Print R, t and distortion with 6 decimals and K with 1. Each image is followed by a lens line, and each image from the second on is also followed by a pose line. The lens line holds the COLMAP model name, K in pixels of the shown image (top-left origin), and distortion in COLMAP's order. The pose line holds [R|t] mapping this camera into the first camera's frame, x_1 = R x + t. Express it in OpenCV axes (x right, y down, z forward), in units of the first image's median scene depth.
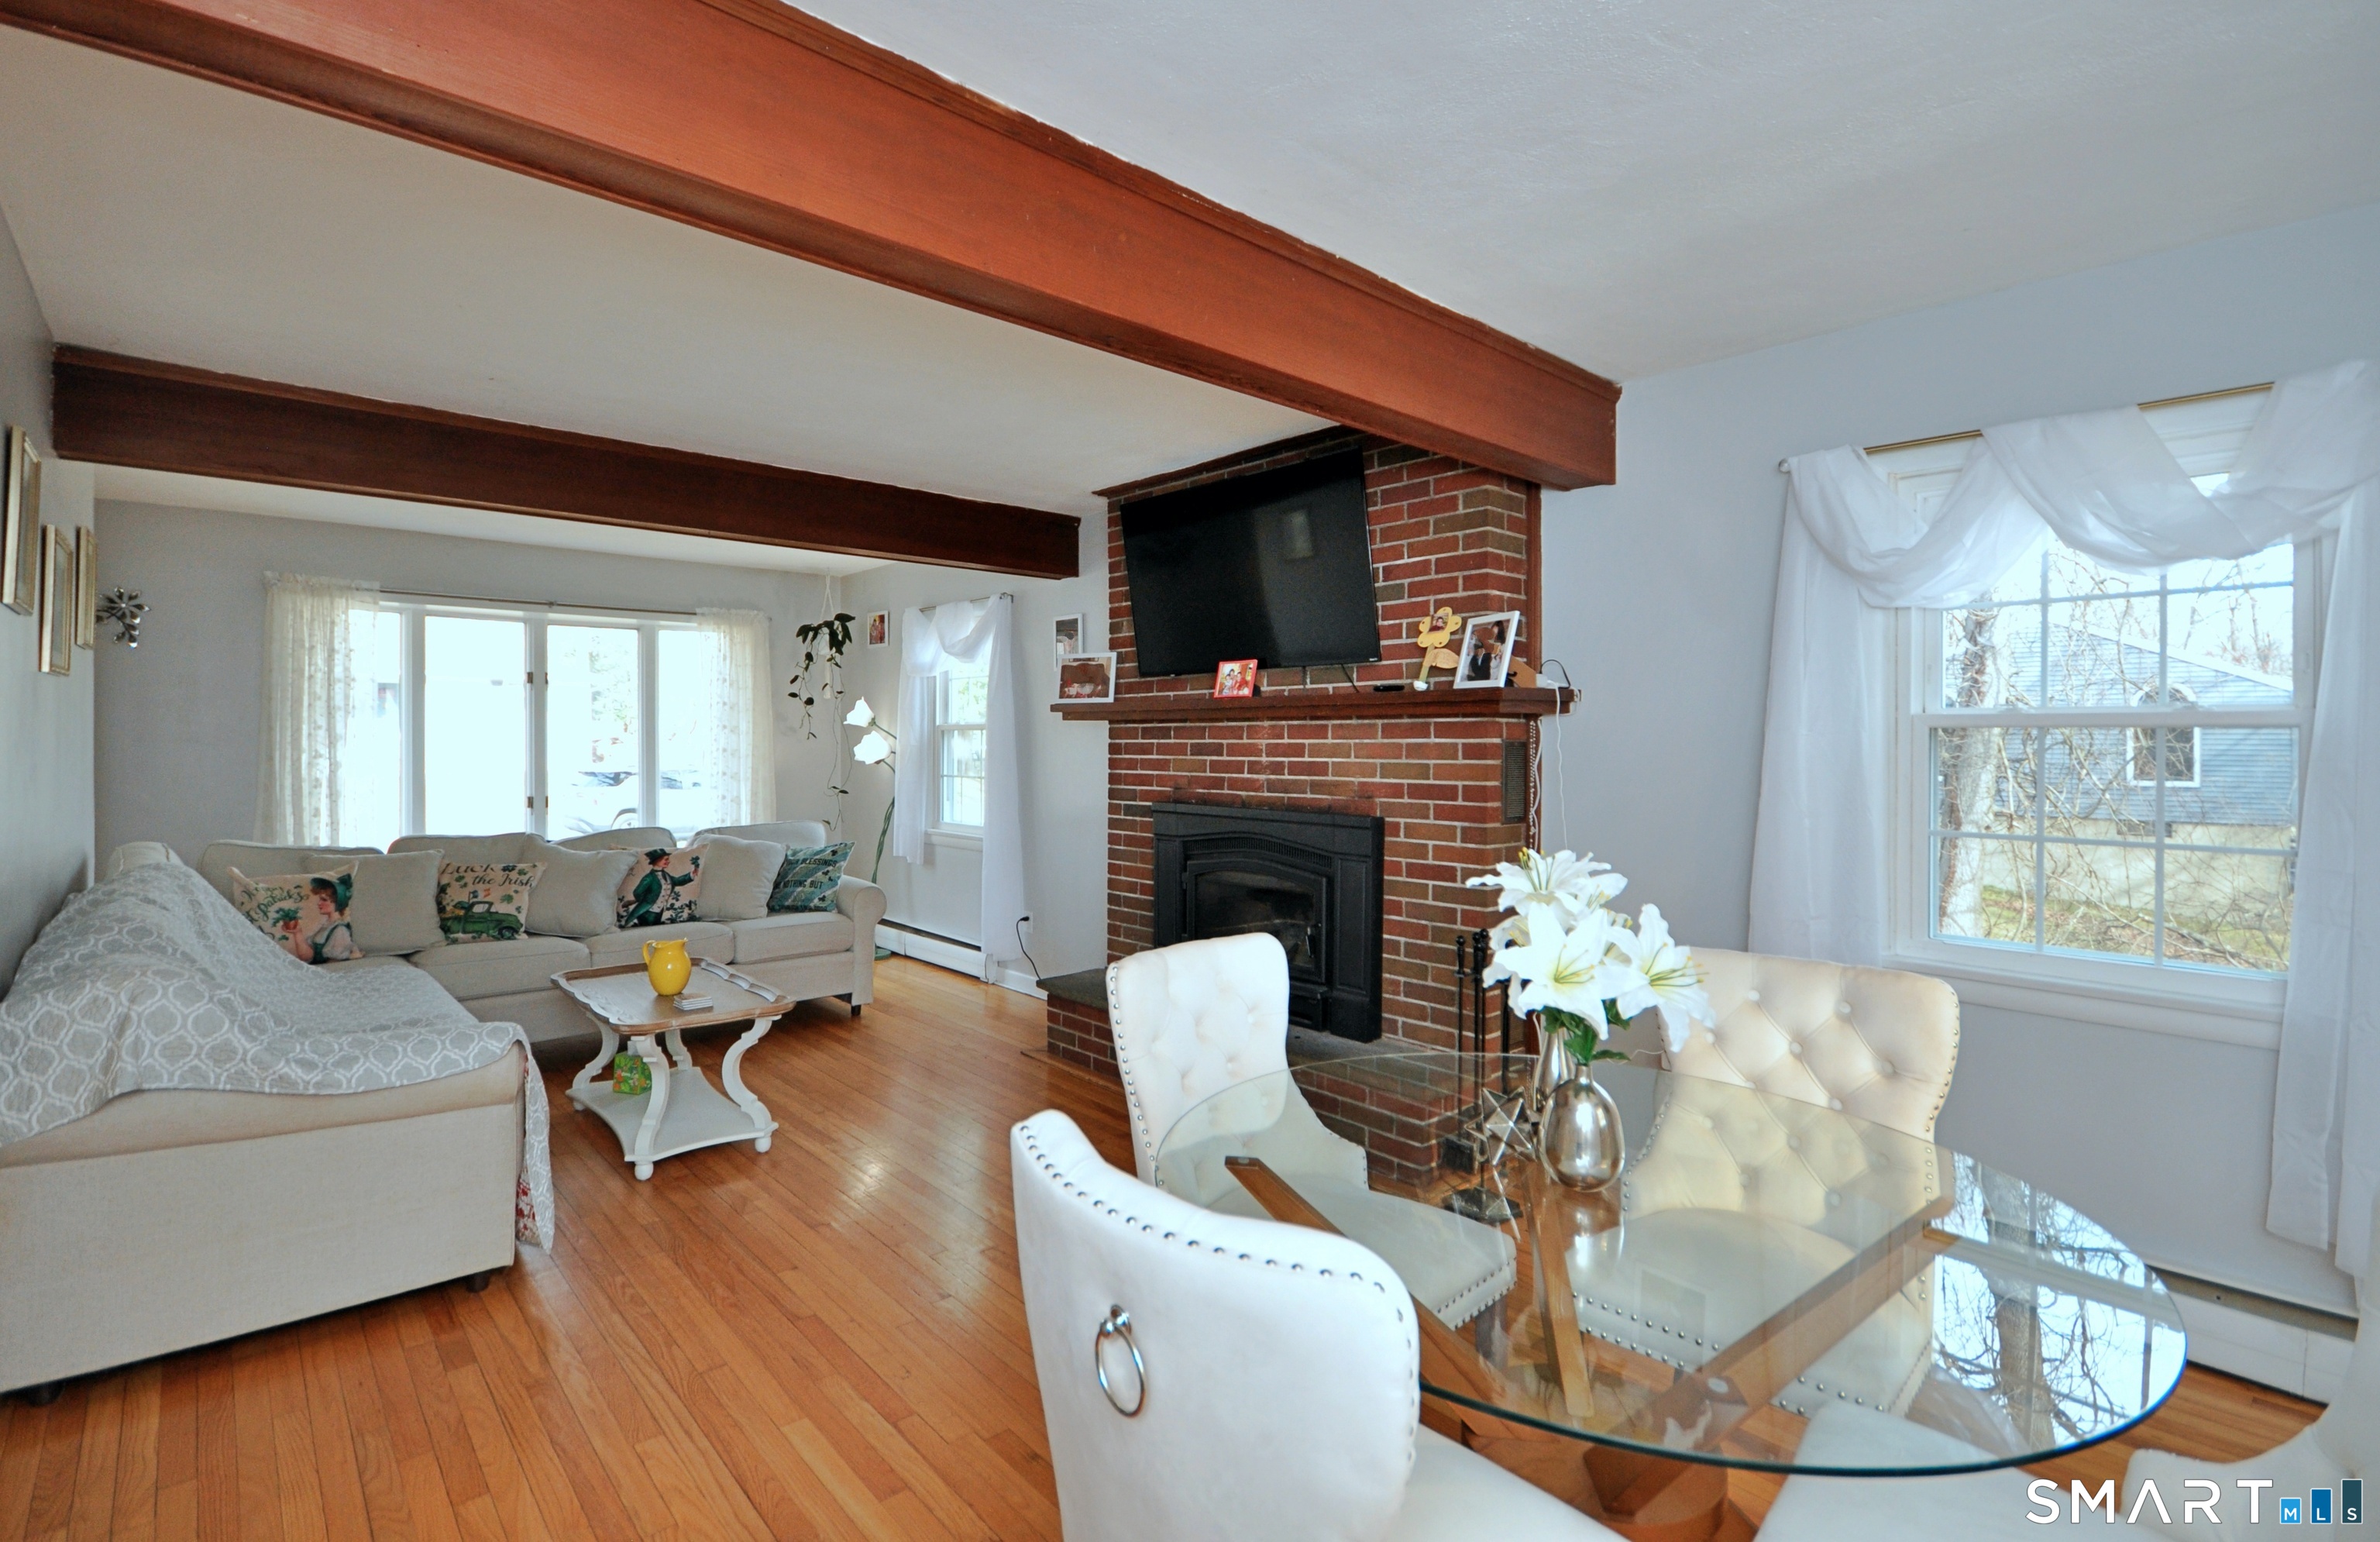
lens RADIAL K [[1083.5, 0, 1208.6], [0, 1083.5, 735.0], [0, 0, 1]] dist [-0.004473, -0.003107]
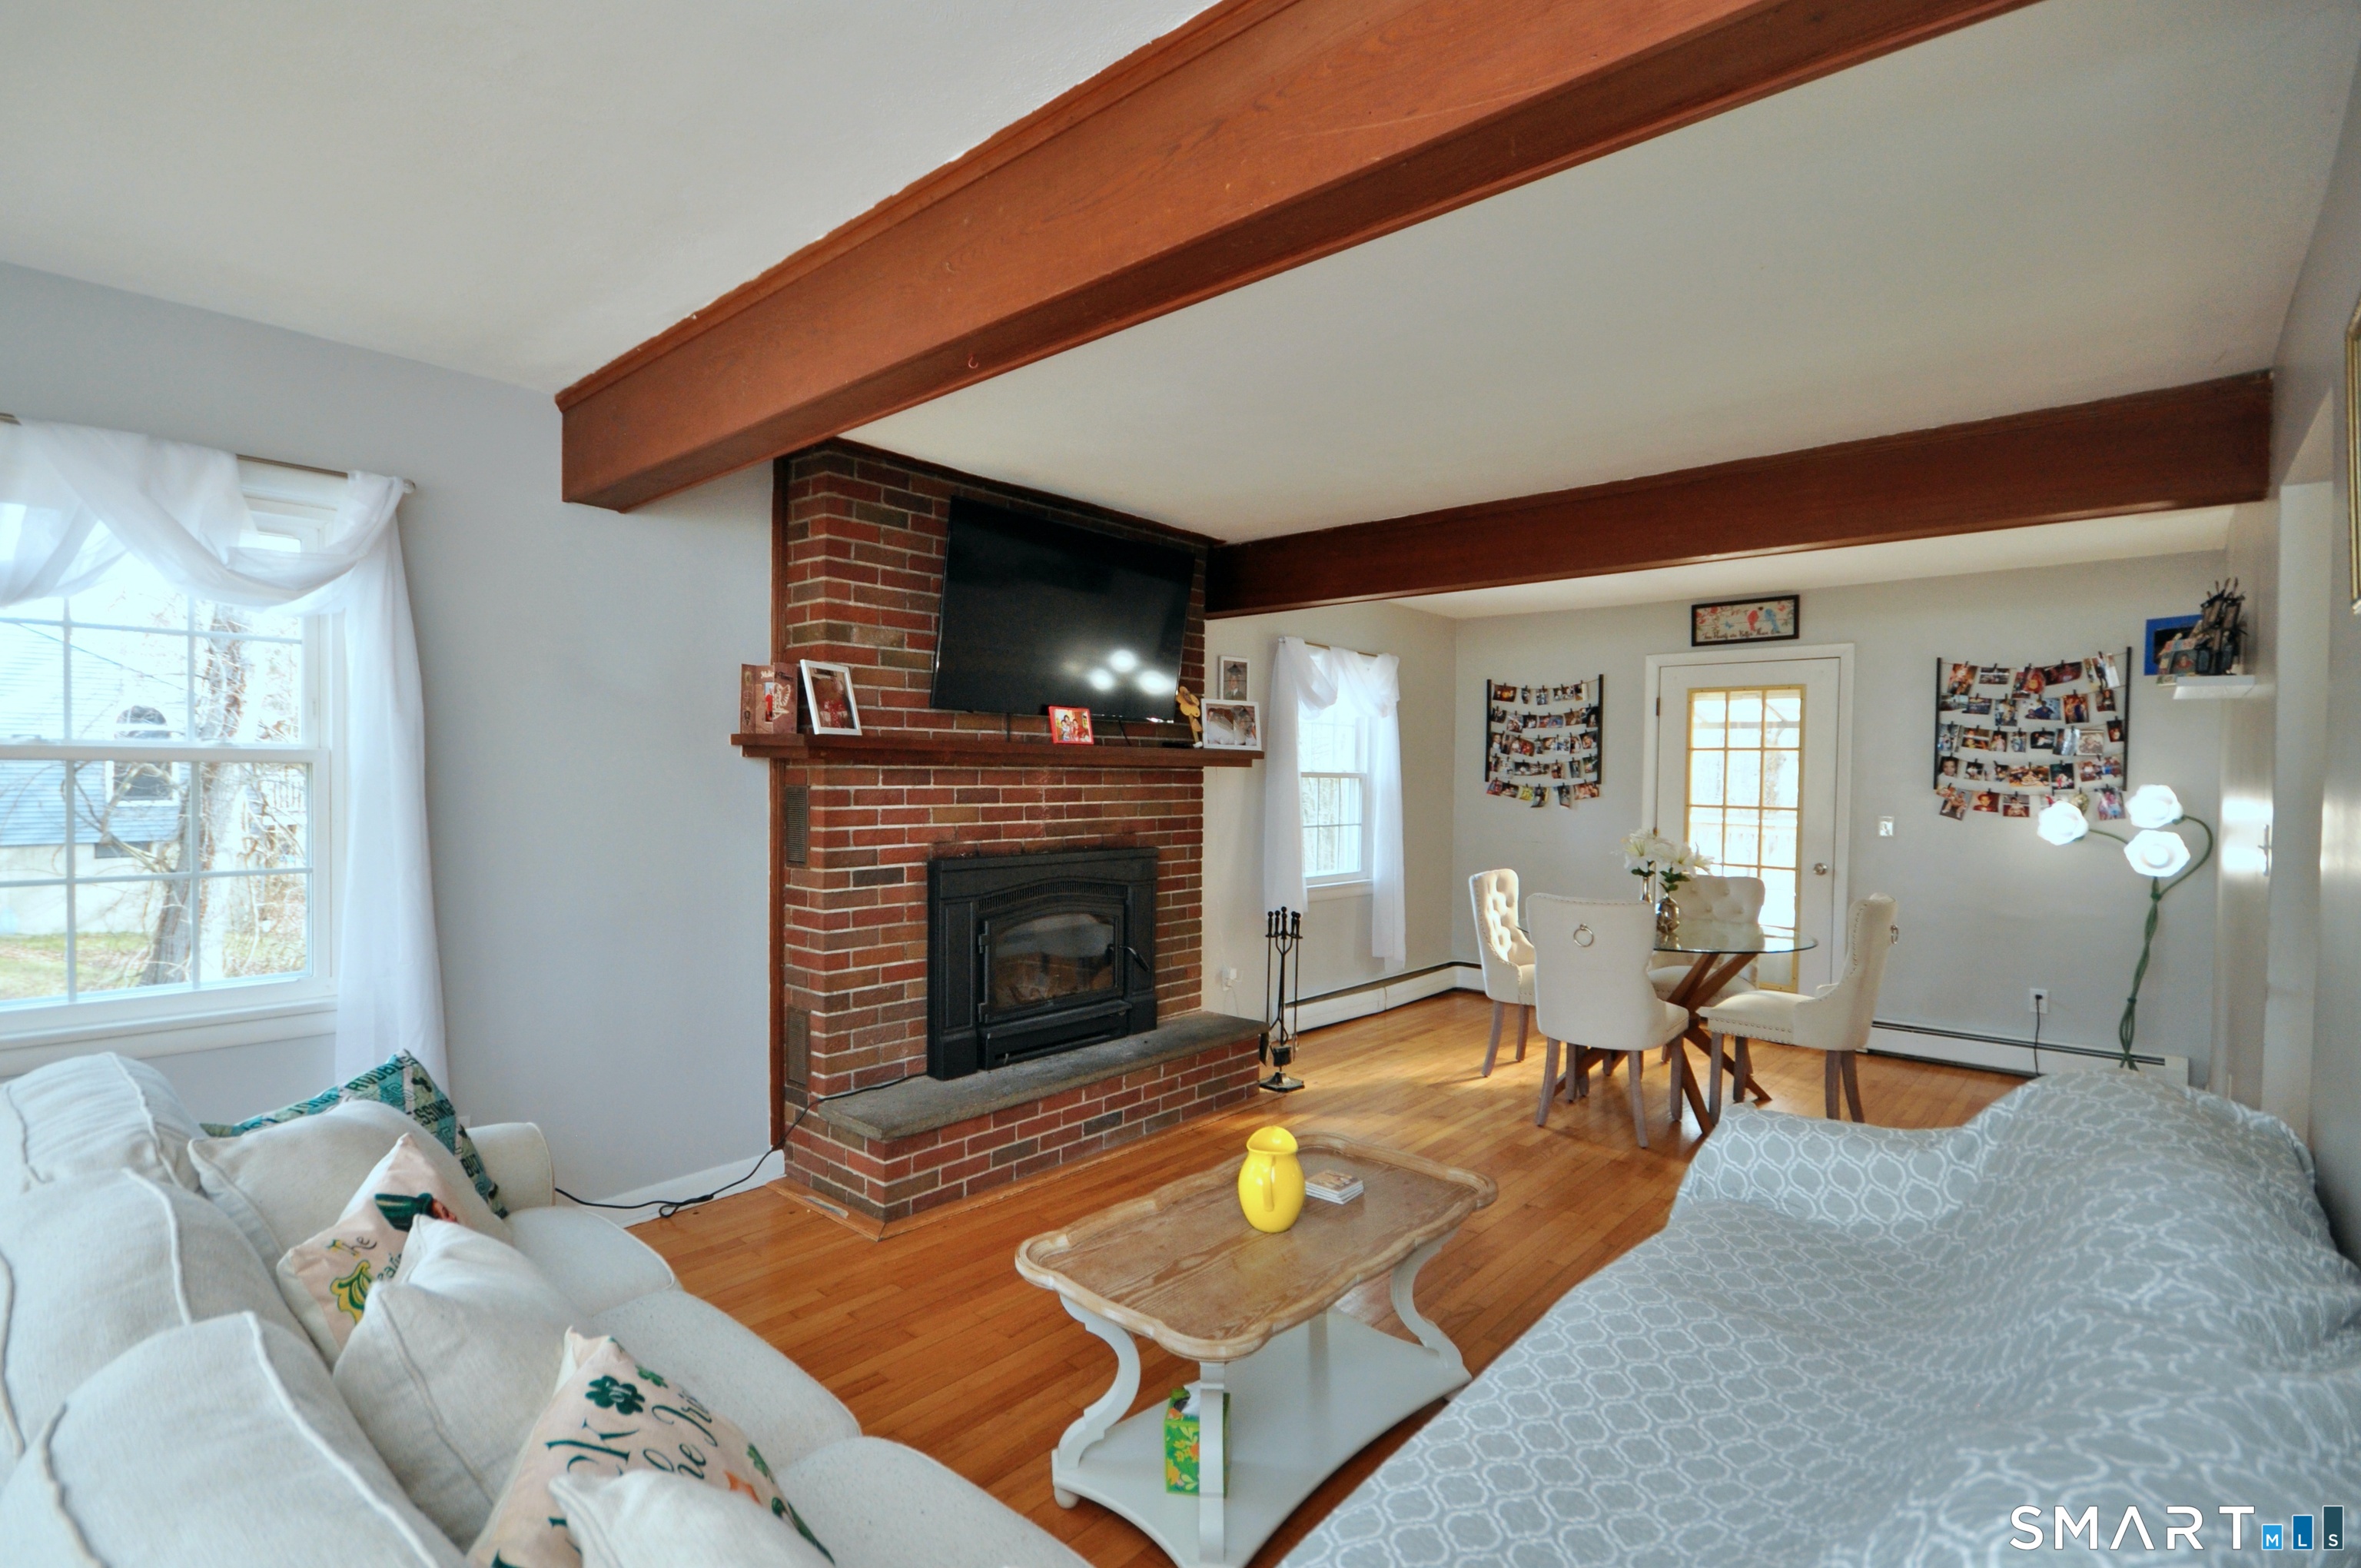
lens RADIAL K [[1029.2, 0, 1205.6], [0, 1029.2, 790.3], [0, 0, 1]] dist [-0.003403, -0.005333]
pose [[-0.135609, -0.008369, 0.990727, -0.912325], [-0.006771, 0.999949, 0.007520, 0.000768], [-0.990739, -0.005689, -0.135658, 0.963574]]
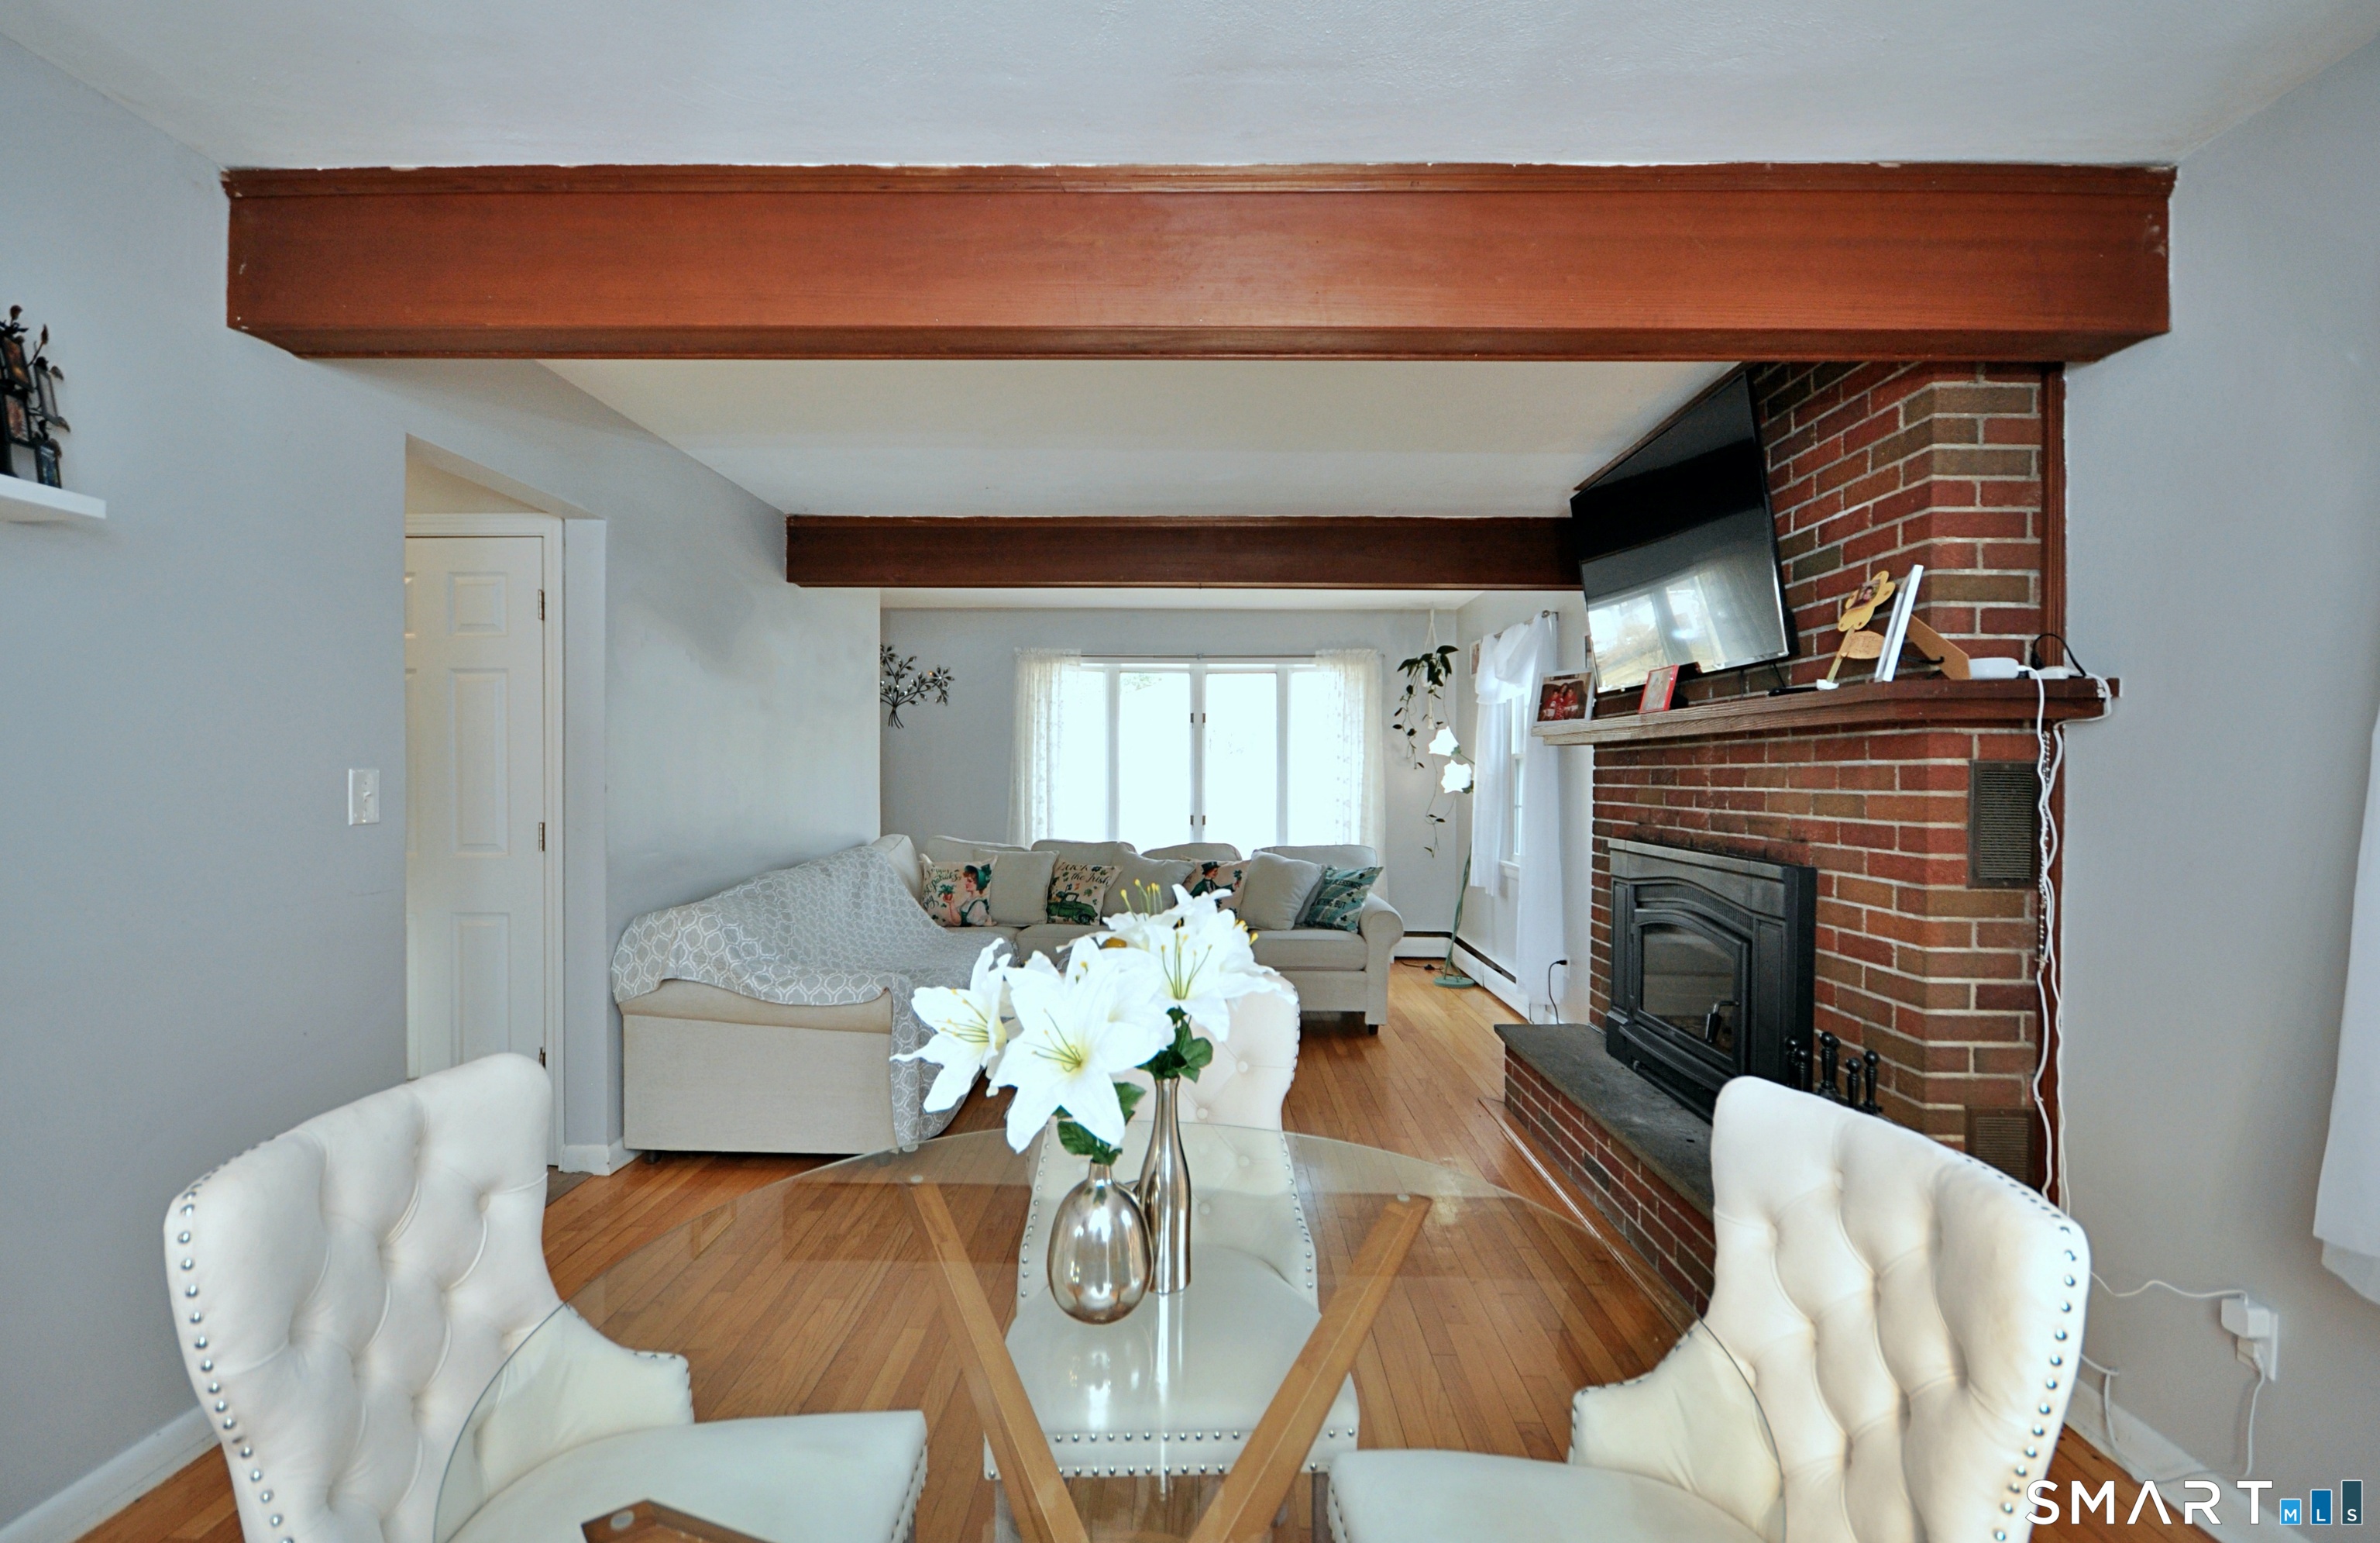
lens RADIAL K [[1083.6, 0, 1194.6], [0, 1083.6, 772.2], [0, 0, 1]] dist [-0.004473, -0.003107]
pose [[0.735220, 0.002055, -0.677826, 0.307266], [-0.000854, 0.999997, 0.002105, 0.008707], [0.677828, -0.000968, 0.735220, 0.157409]]
